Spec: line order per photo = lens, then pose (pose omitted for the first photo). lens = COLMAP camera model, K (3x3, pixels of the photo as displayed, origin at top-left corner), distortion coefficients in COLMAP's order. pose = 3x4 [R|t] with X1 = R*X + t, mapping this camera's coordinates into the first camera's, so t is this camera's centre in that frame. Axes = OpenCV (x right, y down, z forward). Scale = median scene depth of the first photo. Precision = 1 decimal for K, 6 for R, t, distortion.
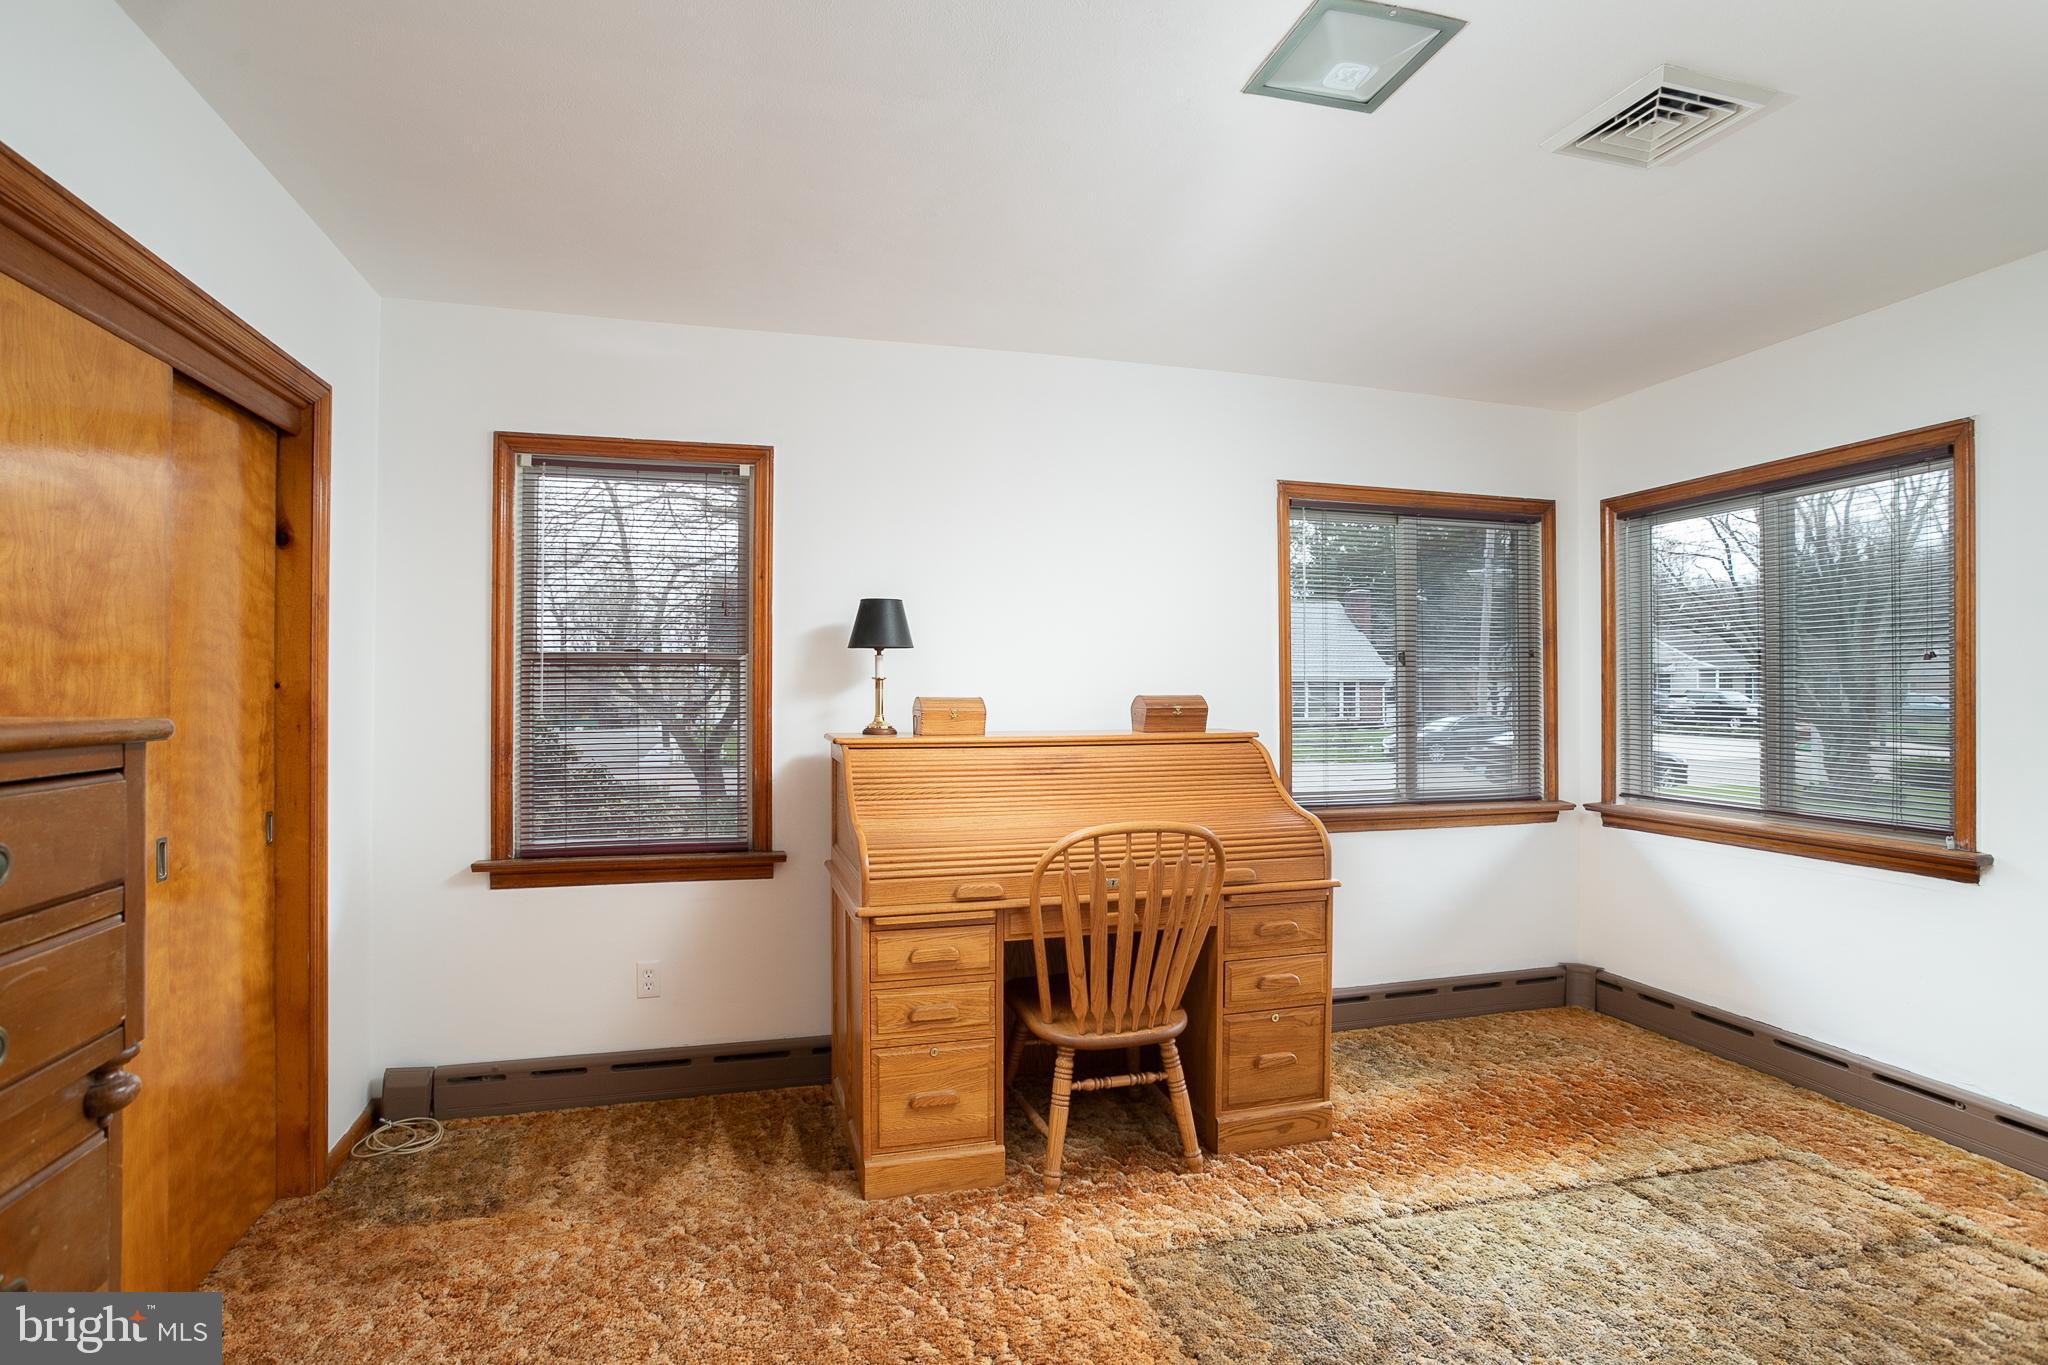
lens RADIAL K [[992.6, 0, 1015.3], [0, 992.6, 695.6], [0, 0, 1]] dist [-0.027070, 0.004483]
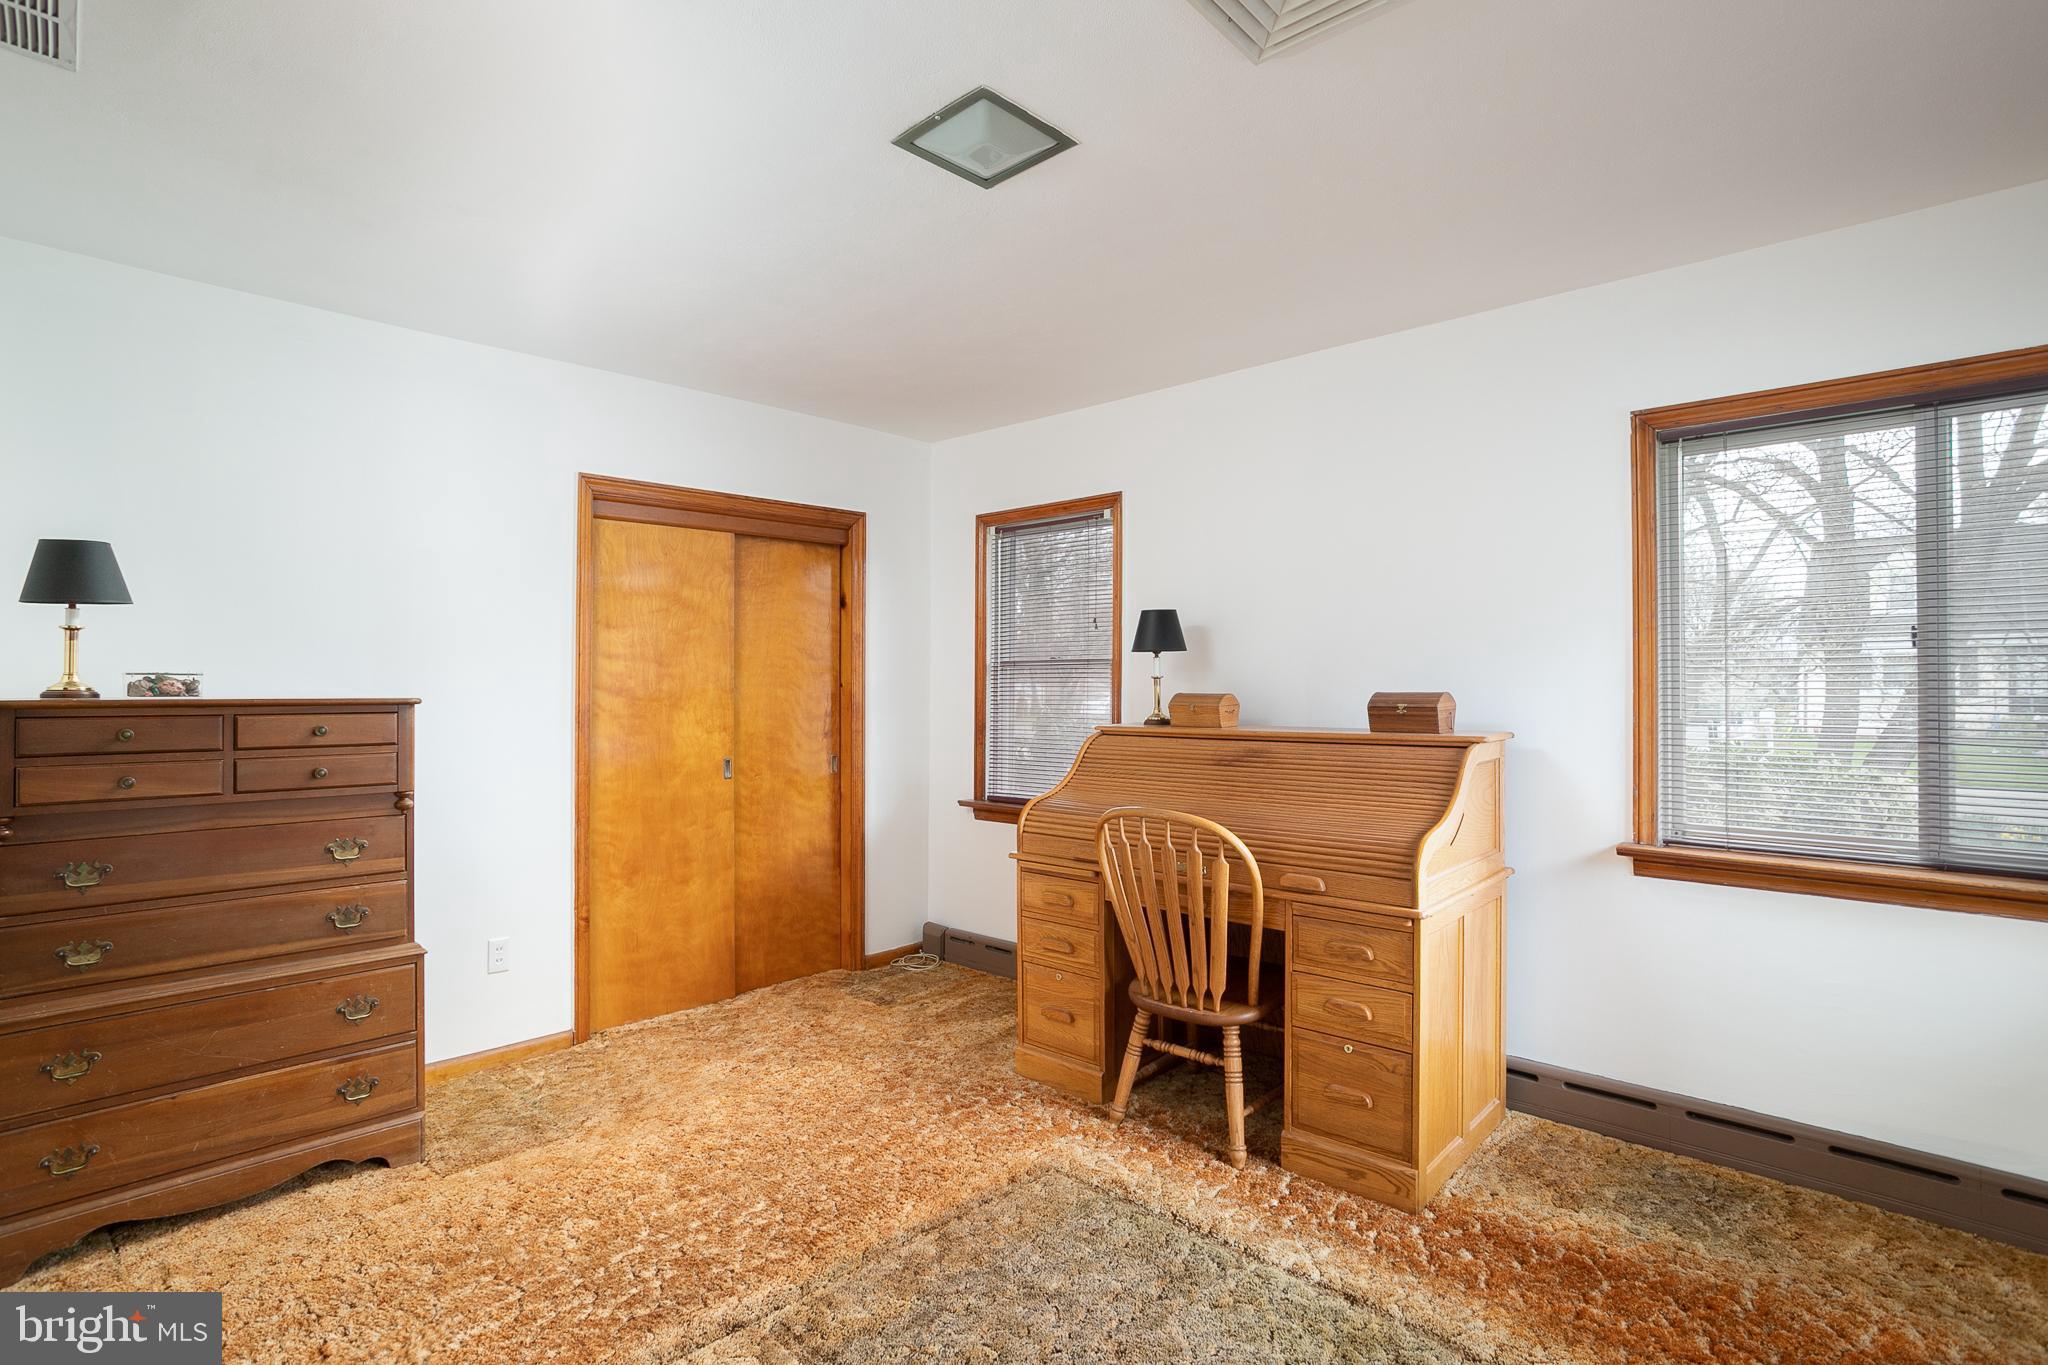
lens RADIAL K [[992.6, 0, 1011.0], [0, 992.6, 684.2], [0, 0, 1]] dist [-0.027070, 0.004483]
pose [[0.531202, -0.003463, -0.847238, 0.901099], [-0.000953, 0.999989, -0.004684, -0.003284], [0.847244, 0.003296, 0.531193, 0.268274]]
